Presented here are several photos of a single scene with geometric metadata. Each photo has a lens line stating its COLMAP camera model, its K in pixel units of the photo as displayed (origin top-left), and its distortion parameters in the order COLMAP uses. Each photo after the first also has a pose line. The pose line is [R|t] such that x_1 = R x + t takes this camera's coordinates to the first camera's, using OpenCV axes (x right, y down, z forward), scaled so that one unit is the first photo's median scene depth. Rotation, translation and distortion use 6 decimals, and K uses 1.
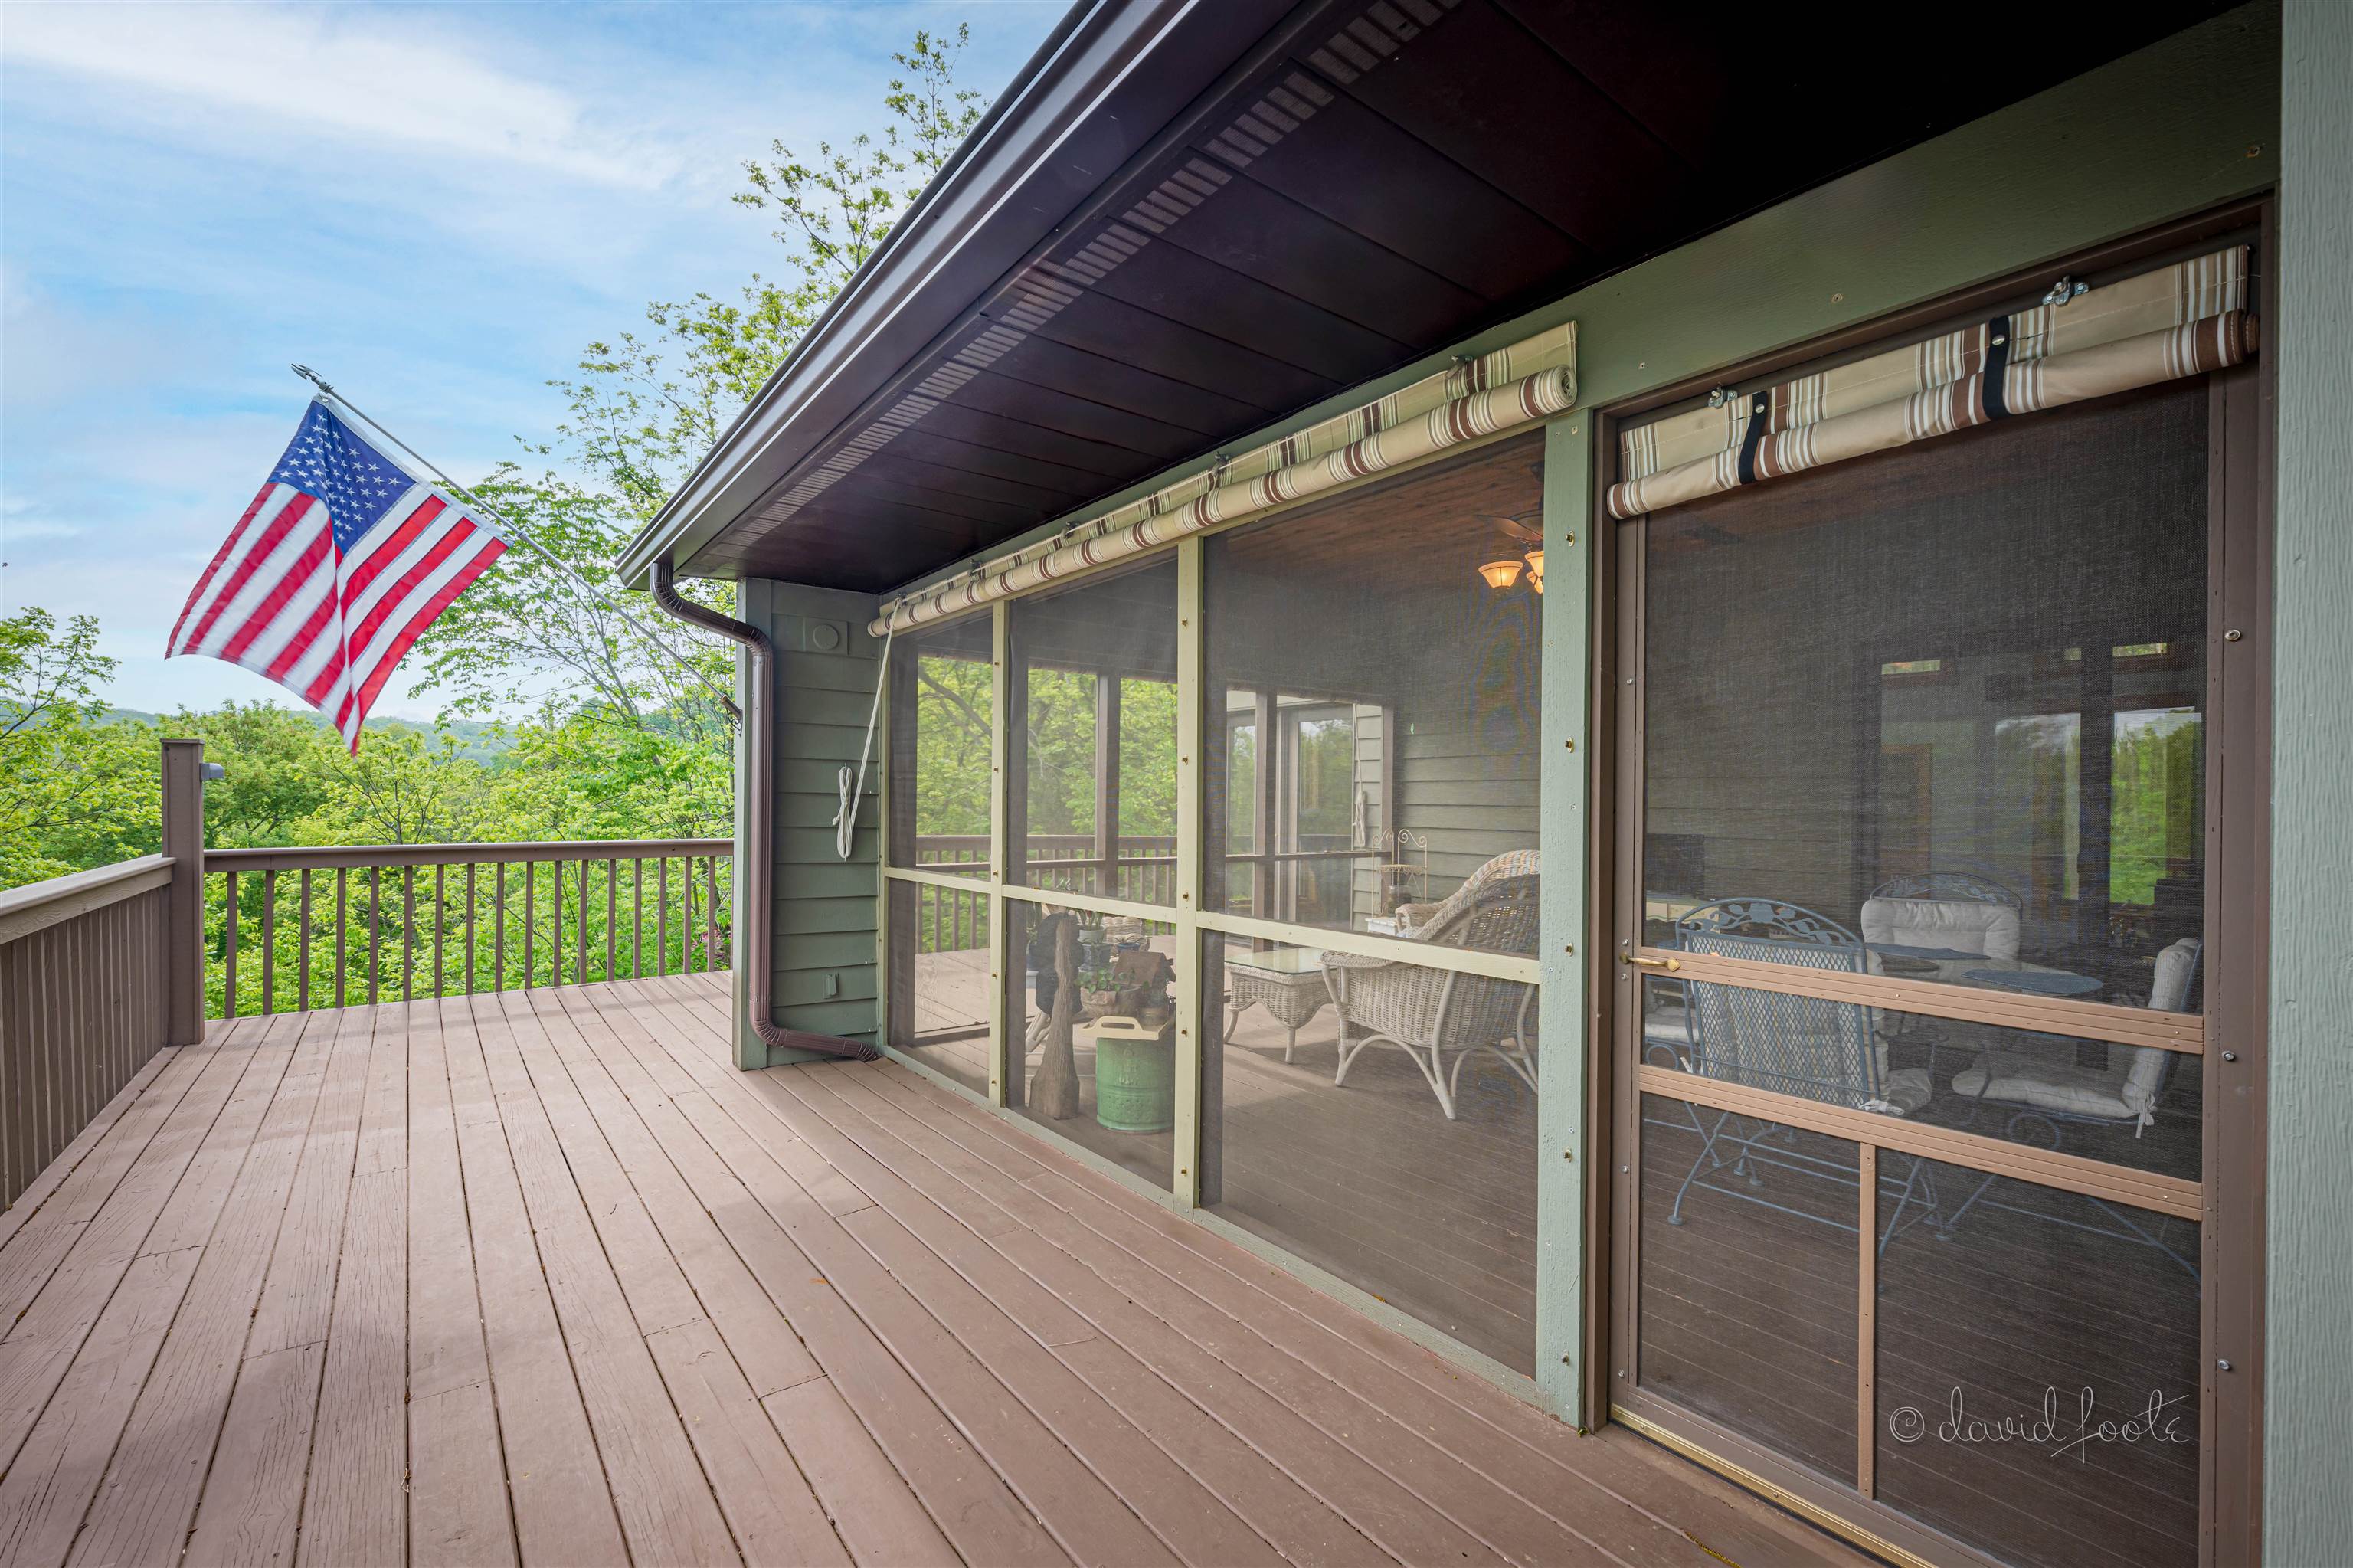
lens RADIAL K [[974.3, 0, 1175.5], [0, 974.3, 788.0], [0, 0, 1]] dist [0.004248, 0.000354]
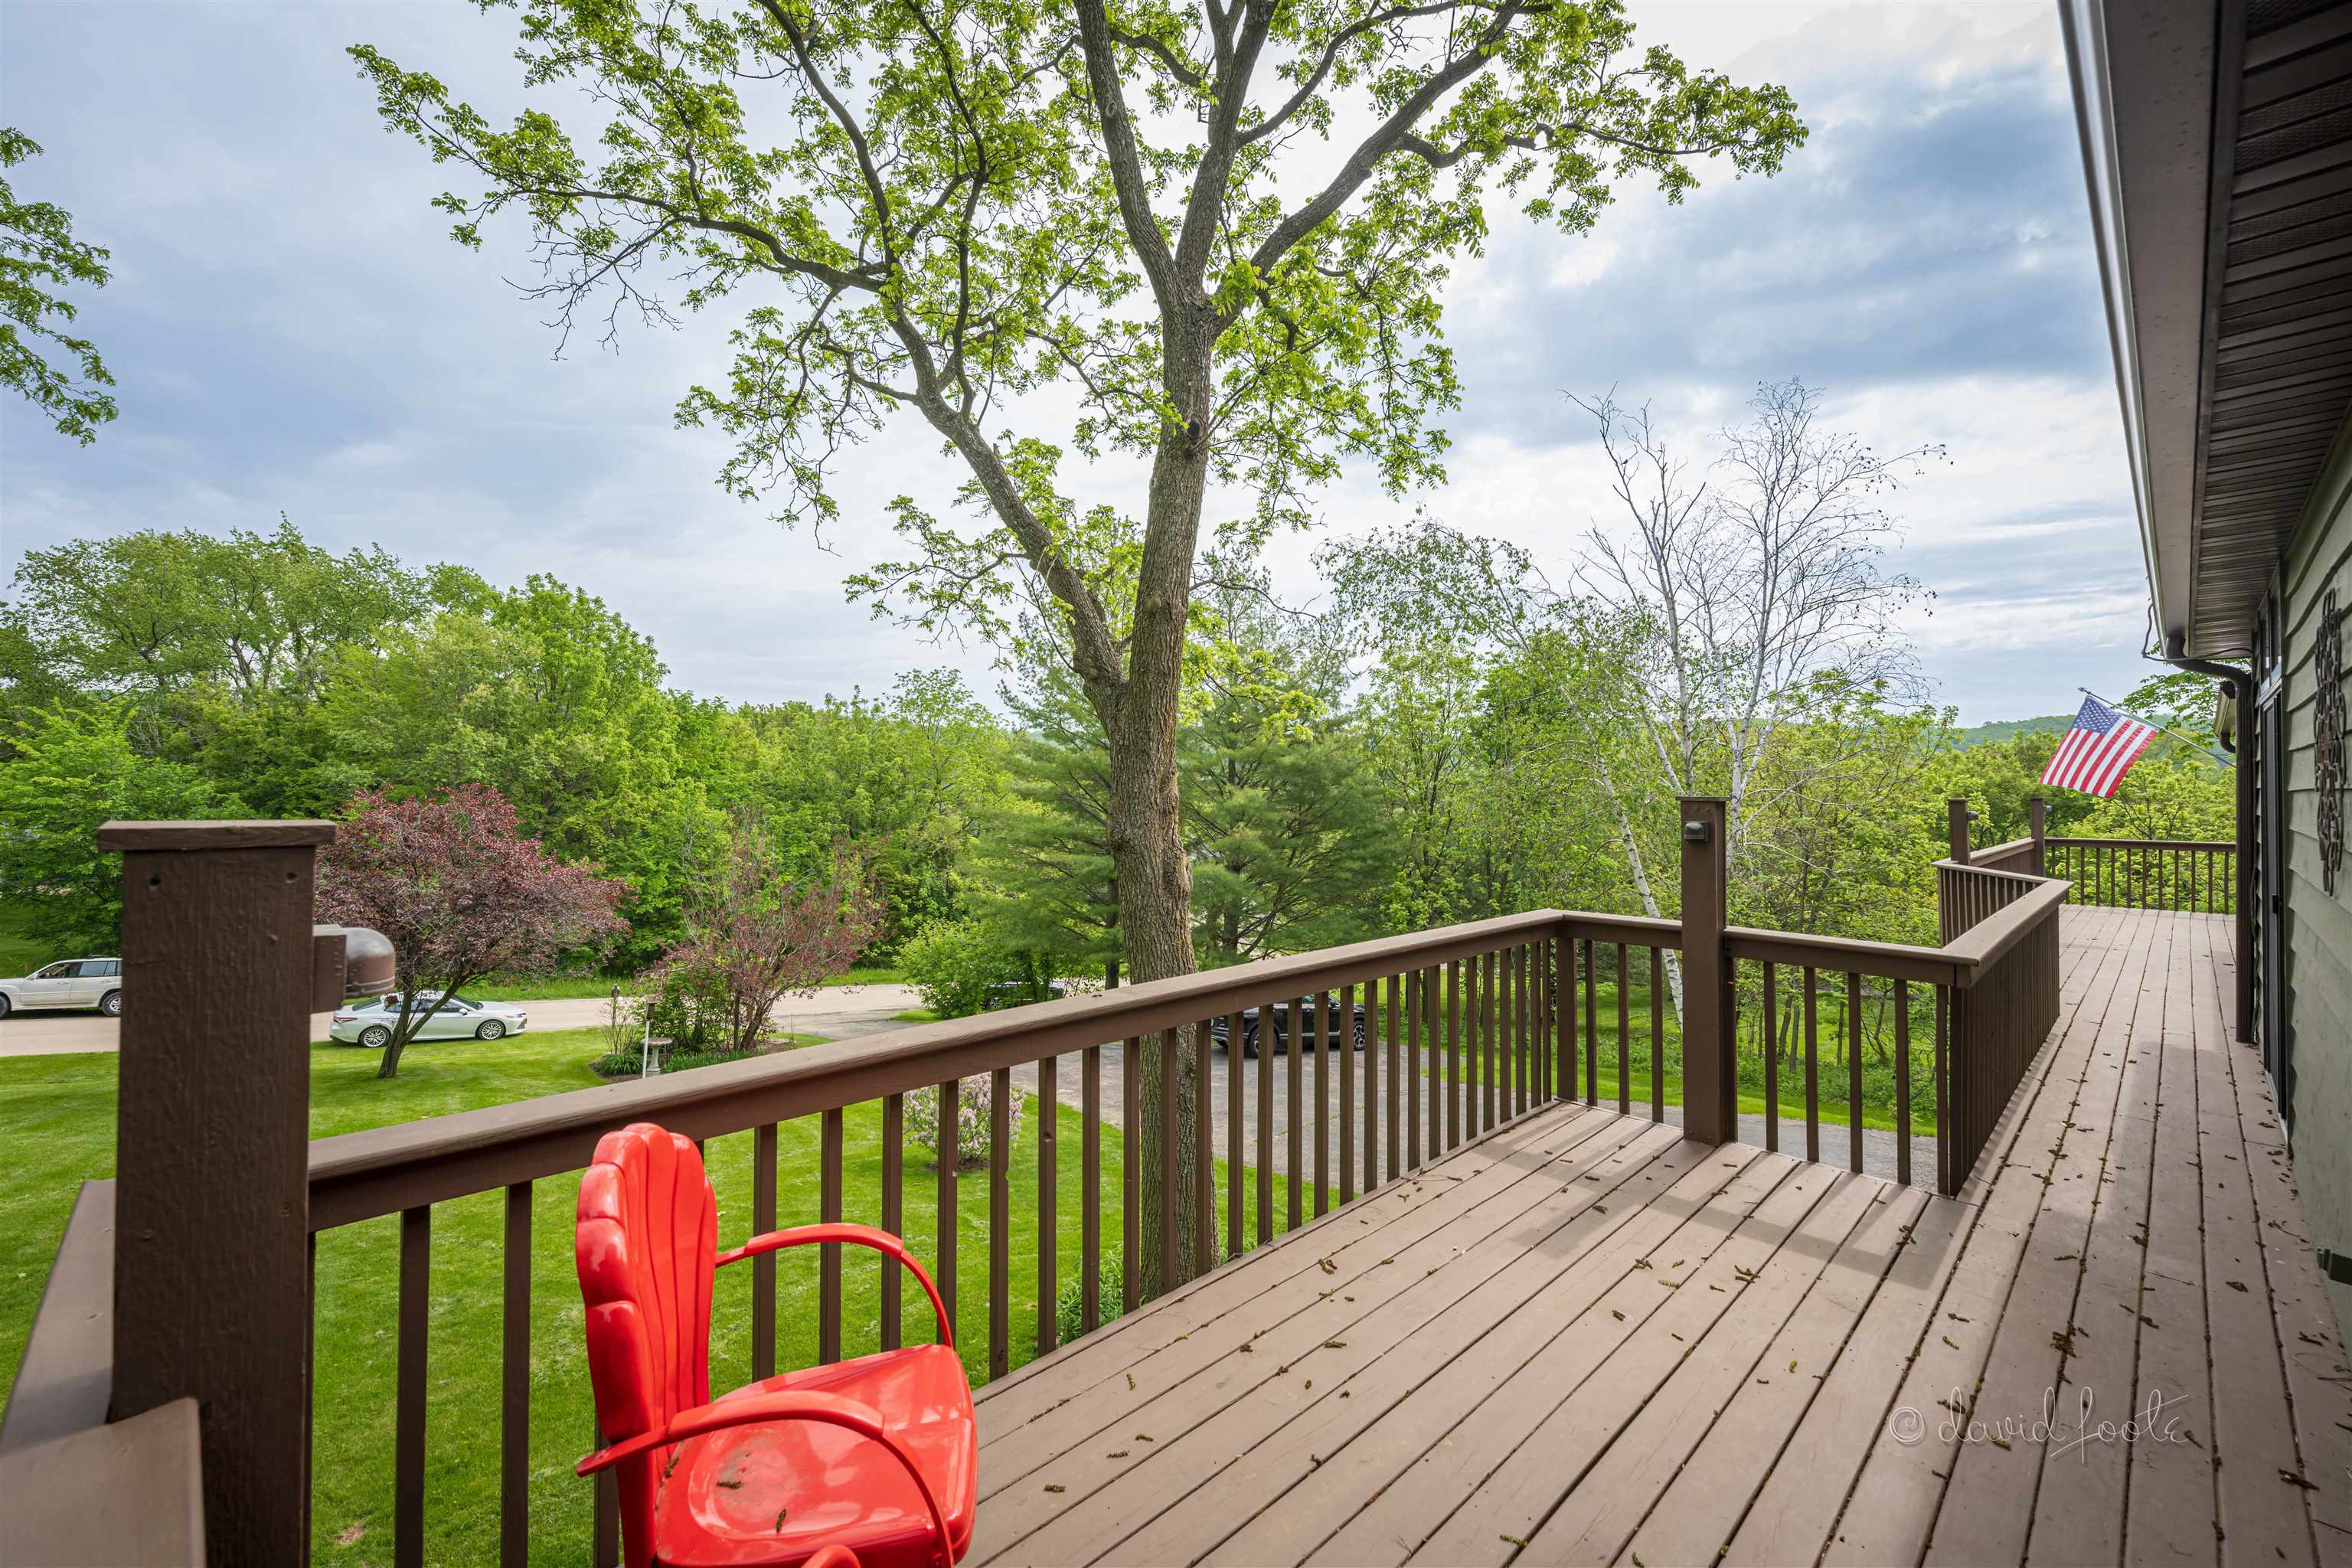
lens RADIAL K [[973.9, 0, 1174.4], [0, 973.9, 787.0], [0, 0, 1]] dist [0.004248, 0.000354]
pose [[0.103125, -0.012629, -0.994588, 0.329303], [0.010029, 0.999882, -0.011656, -0.015851], [0.994618, -0.008772, 0.103240, -0.384974]]
